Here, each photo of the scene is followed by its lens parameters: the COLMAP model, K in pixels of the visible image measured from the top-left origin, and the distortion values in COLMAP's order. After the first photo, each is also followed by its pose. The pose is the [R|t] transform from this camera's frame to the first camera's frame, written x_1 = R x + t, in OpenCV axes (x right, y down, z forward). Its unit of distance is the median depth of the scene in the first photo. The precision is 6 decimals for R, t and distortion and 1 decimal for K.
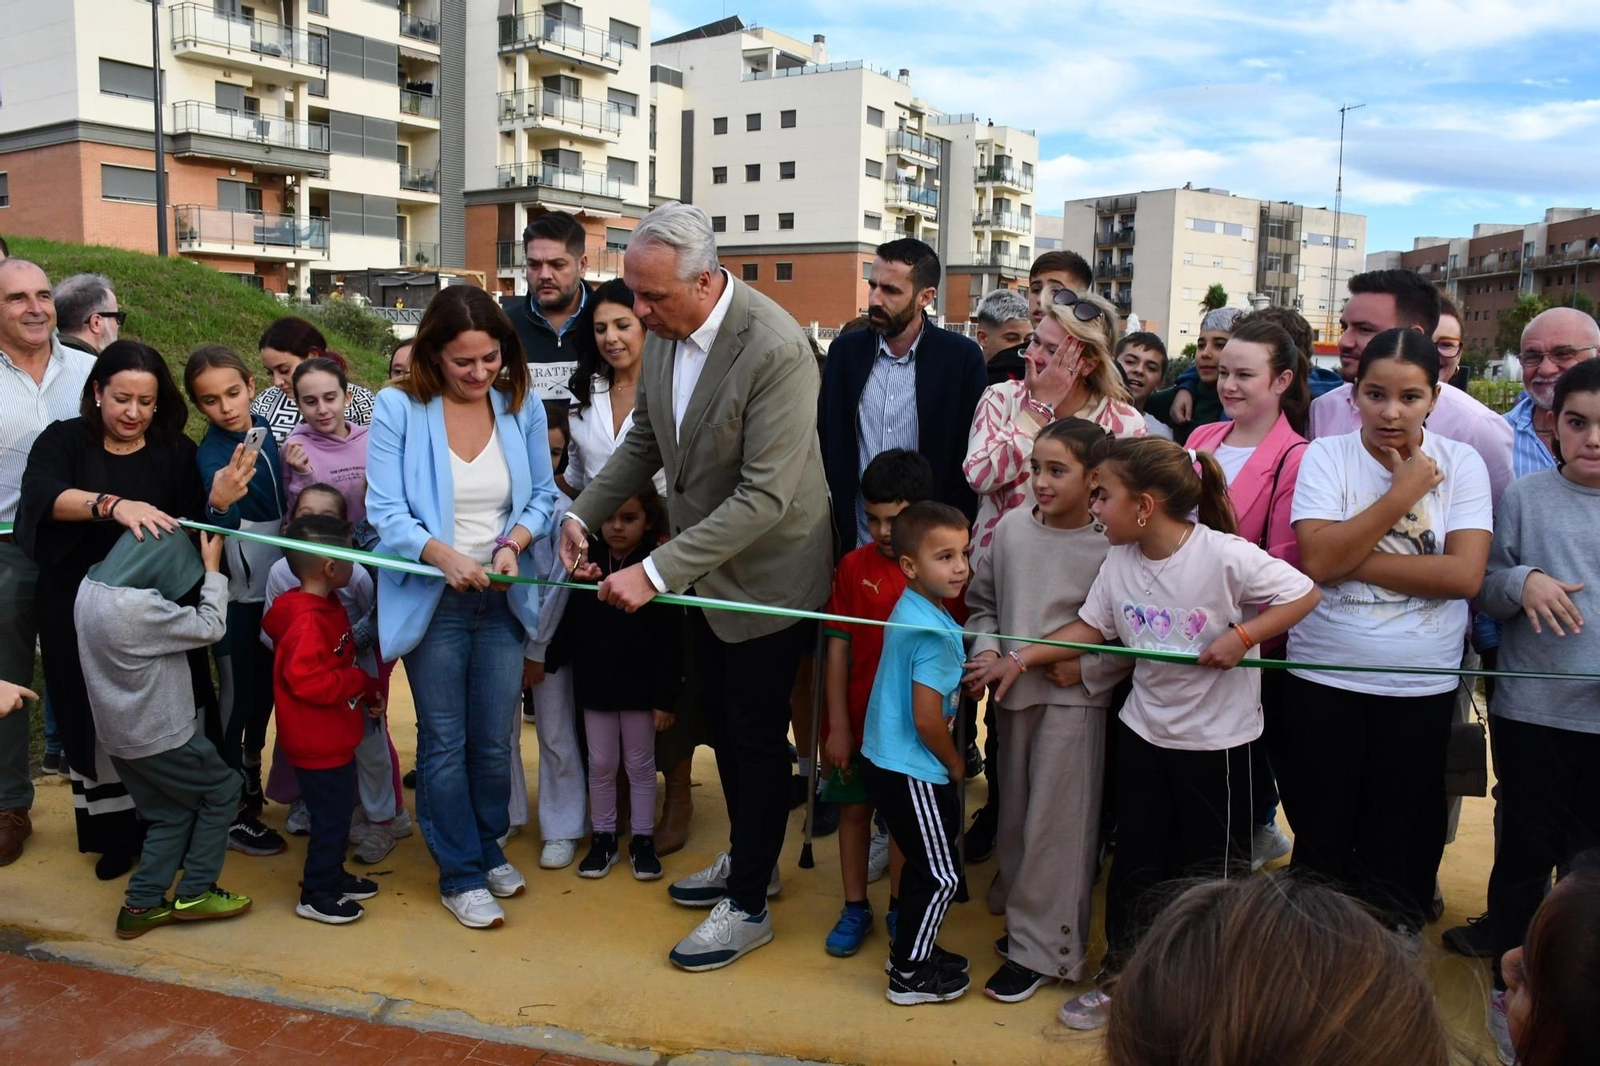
lens RADIAL K [[1284.5, 0, 777.0], [0, 1284.5, 553.3], [0, 0, 1]] dist [-0.148385, 0.118567]
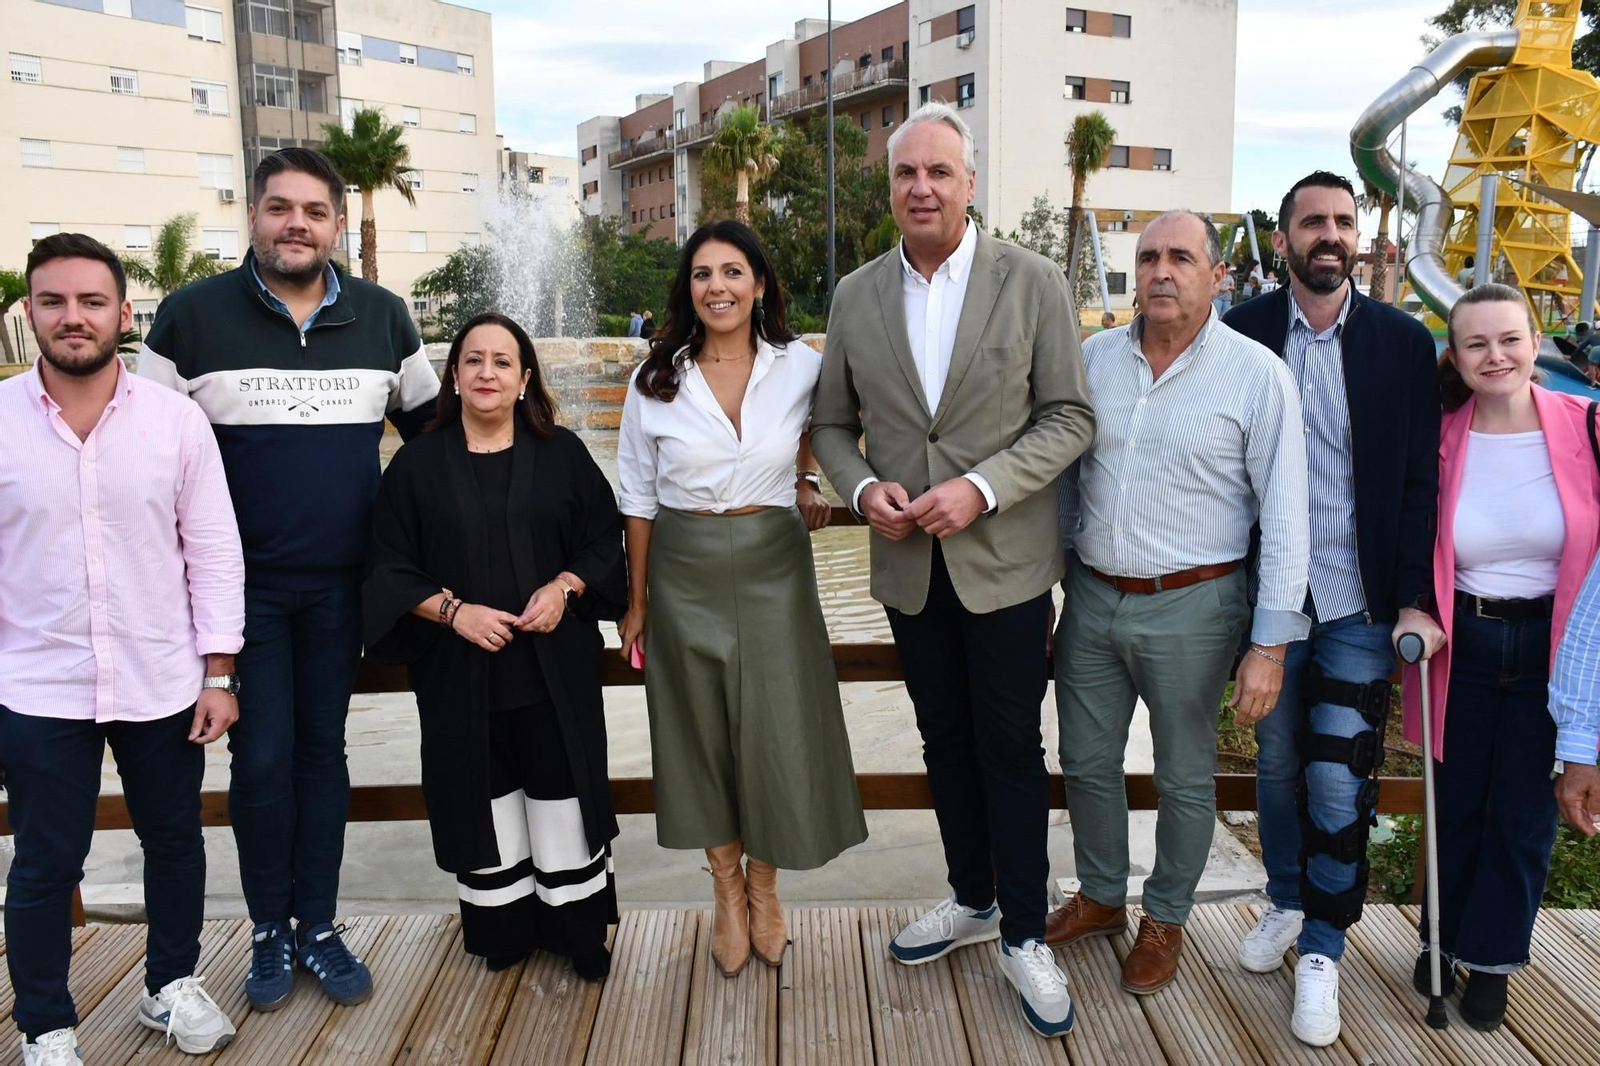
lens RADIAL K [[1263.5, 0, 777.7], [0, 1263.5, 557.9], [0, 0, 1]] dist [-0.154086, 0.113547]
pose [[0.876960, -0.133642, 0.461607, 0.304434], [0.106123, 0.990695, 0.085208, -0.069215], [-0.468699, -0.025736, 0.882983, 0.462355]]
